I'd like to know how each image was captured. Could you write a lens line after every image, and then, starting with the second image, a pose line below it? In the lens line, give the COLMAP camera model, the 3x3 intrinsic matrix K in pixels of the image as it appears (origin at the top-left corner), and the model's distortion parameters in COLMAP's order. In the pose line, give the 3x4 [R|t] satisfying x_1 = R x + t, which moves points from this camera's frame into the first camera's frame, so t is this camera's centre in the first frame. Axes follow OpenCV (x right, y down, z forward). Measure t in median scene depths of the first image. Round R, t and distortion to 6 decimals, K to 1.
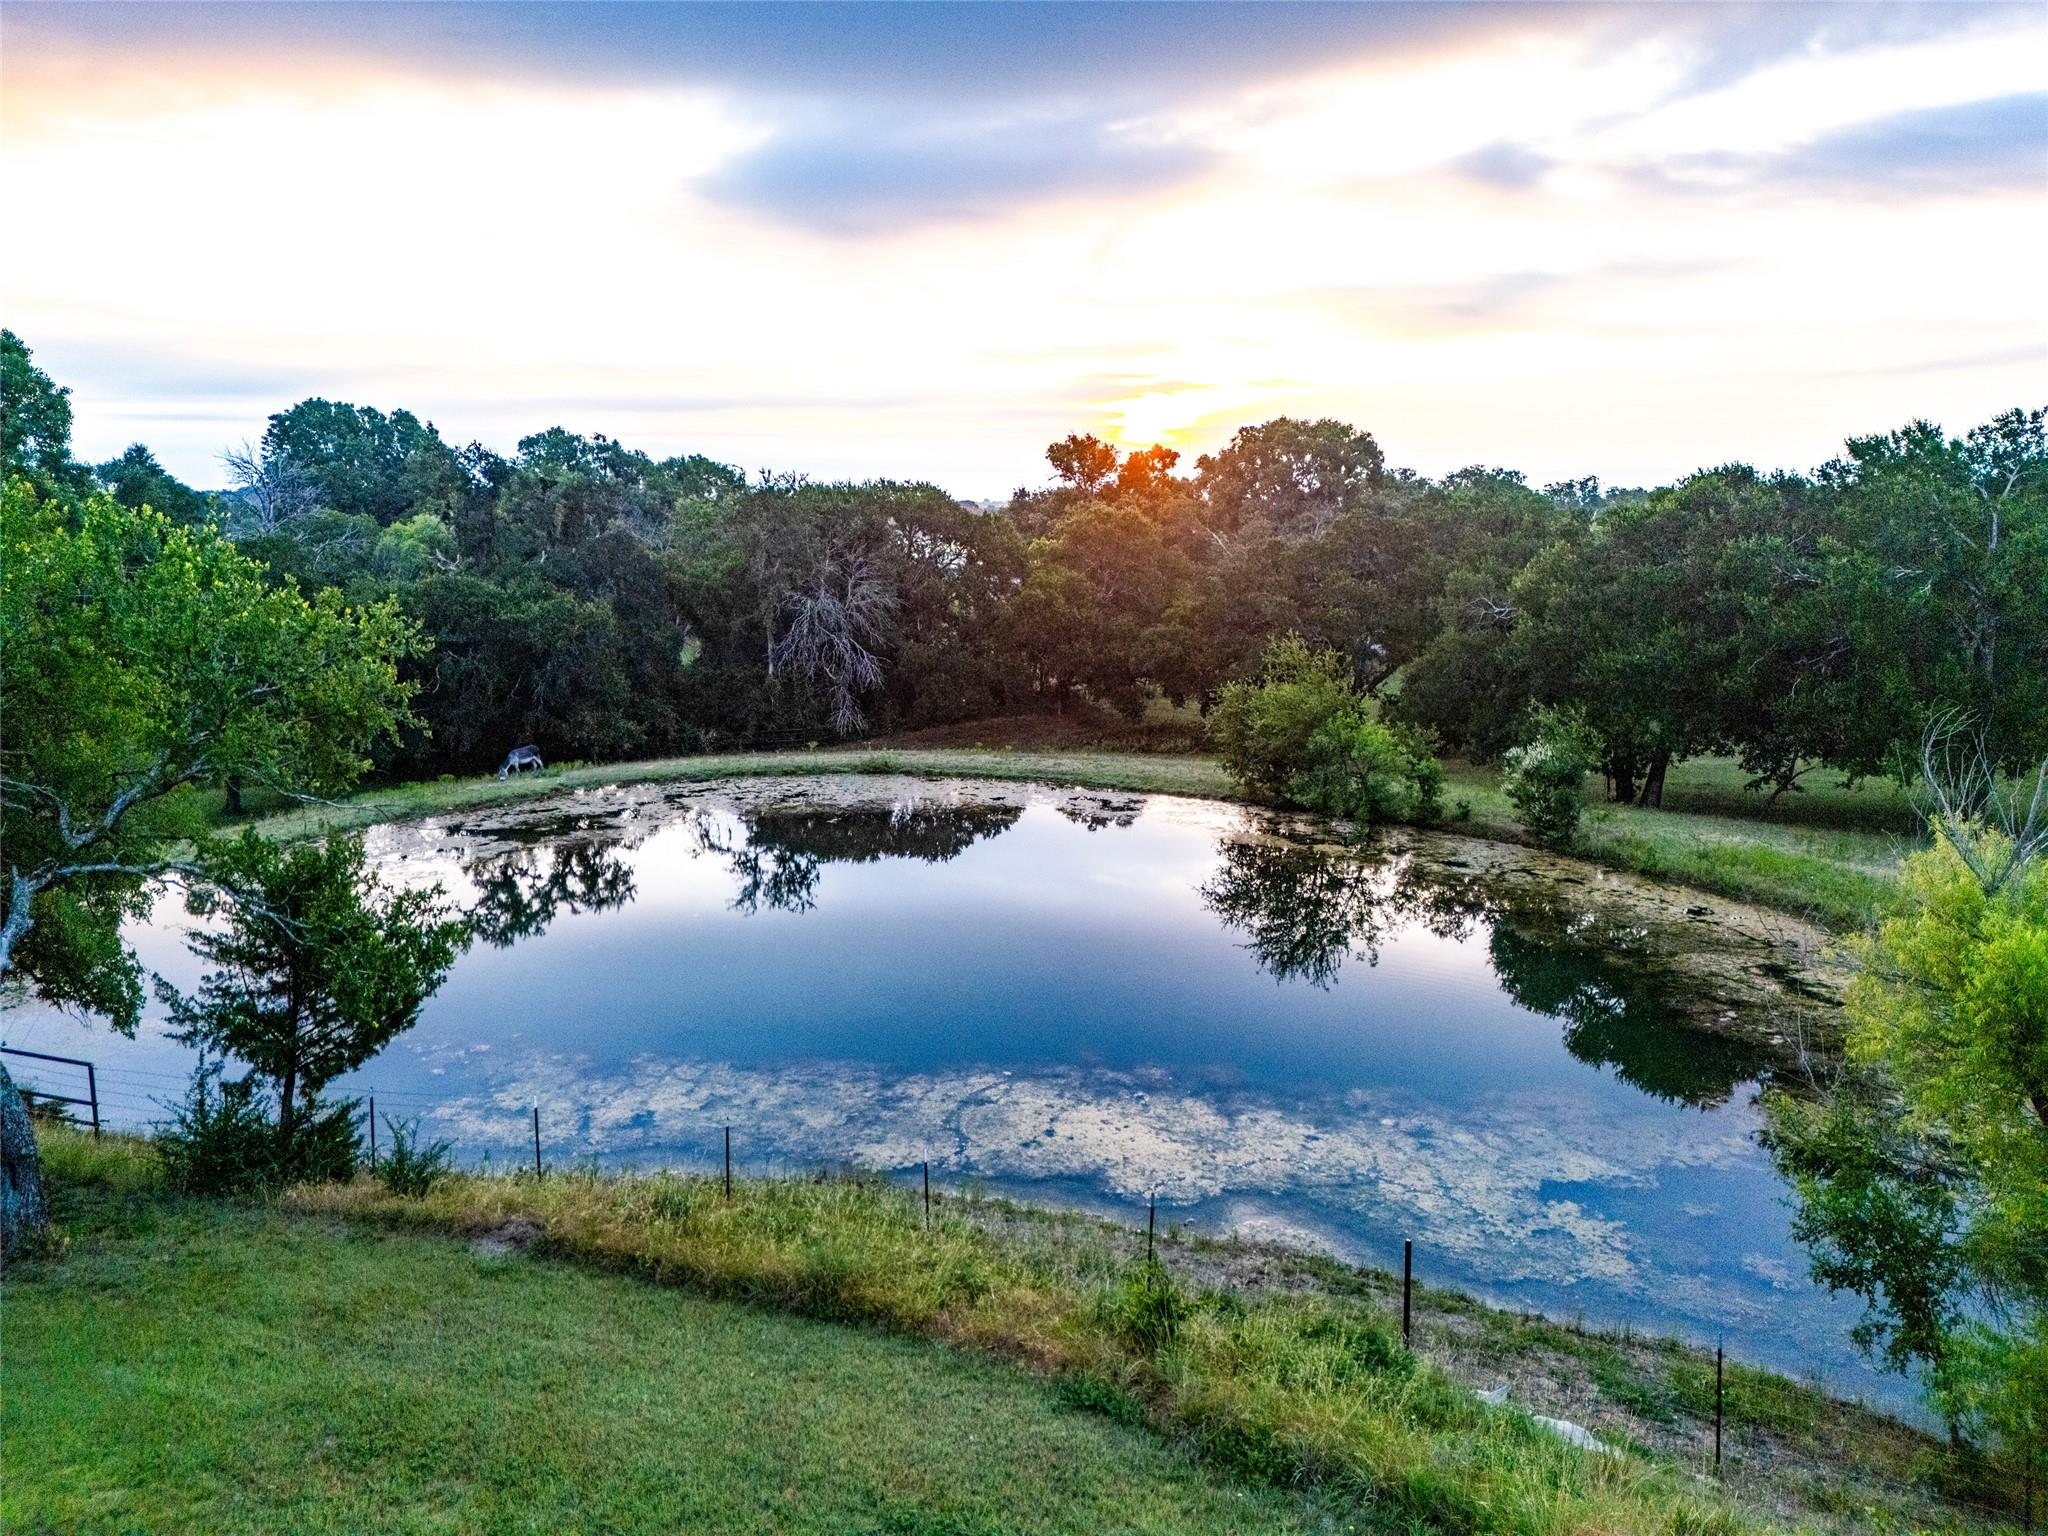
lens RADIAL K [[1508.0, 0, 1023.9], [0, 1508.0, 769.8], [0, 0, 1]] dist [0.023303, -0.011235]
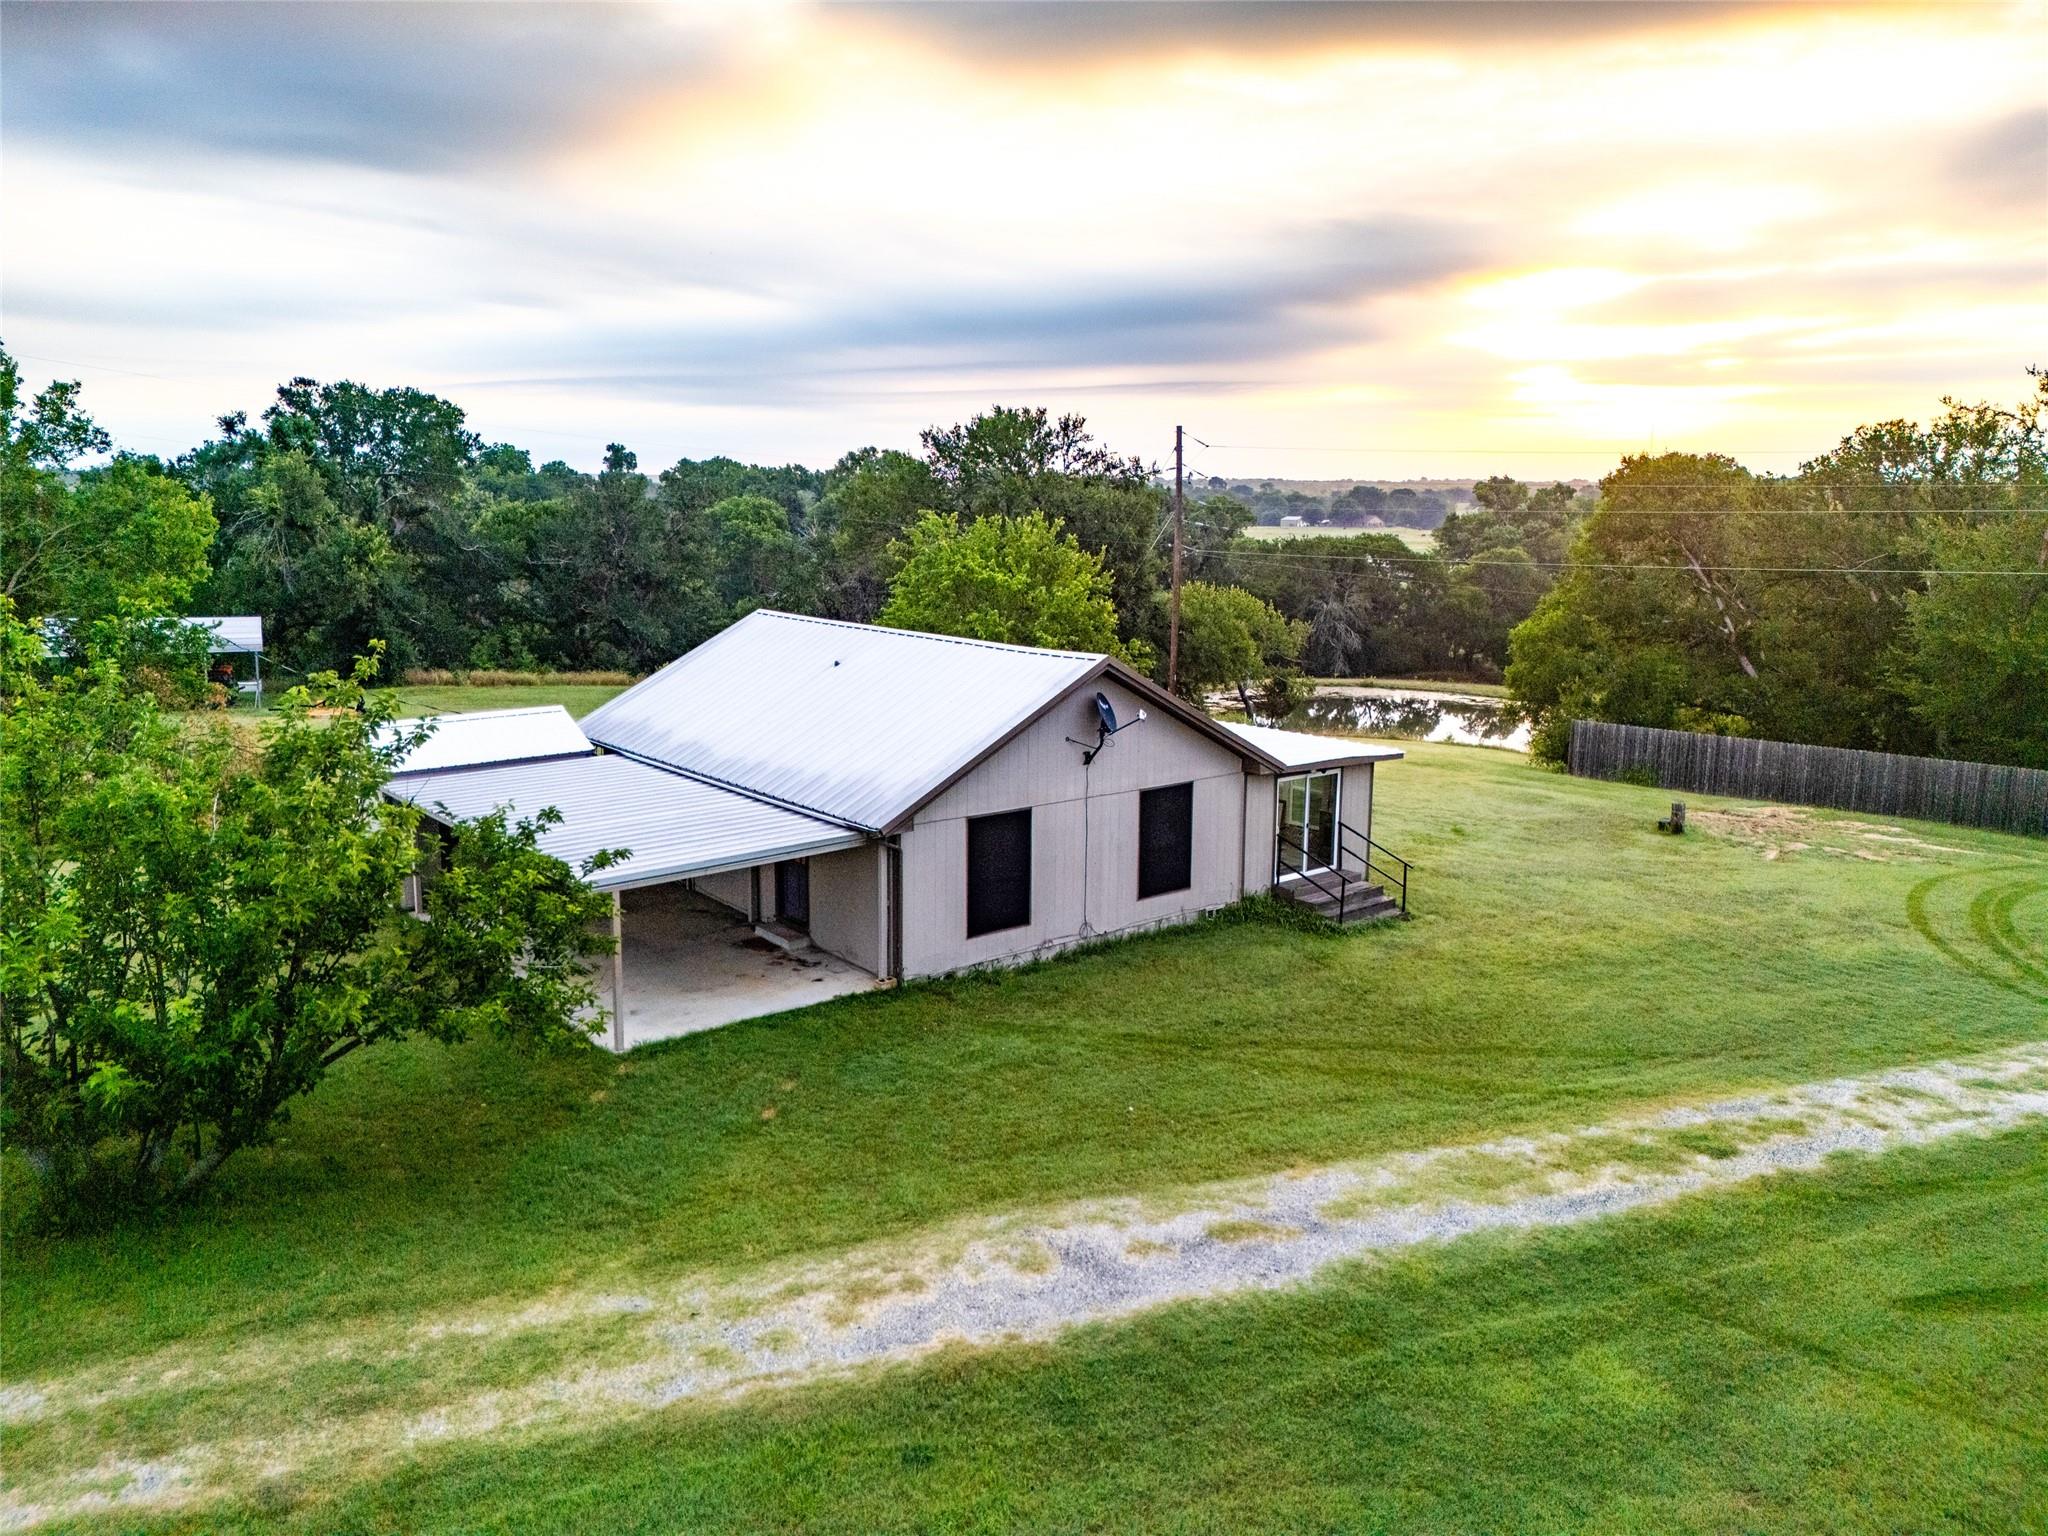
lens RADIAL K [[1508.0, 0, 1019.1], [0, 1508.0, 768.0], [0, 0, 1]] dist [0.023303, -0.011235]
pose [[0.960069, 0.046765, -0.275828, 0.017832], [-0.043014, 0.998881, 0.019637, 0.062013], [0.276437, -0.006988, 0.961007, -0.794494]]
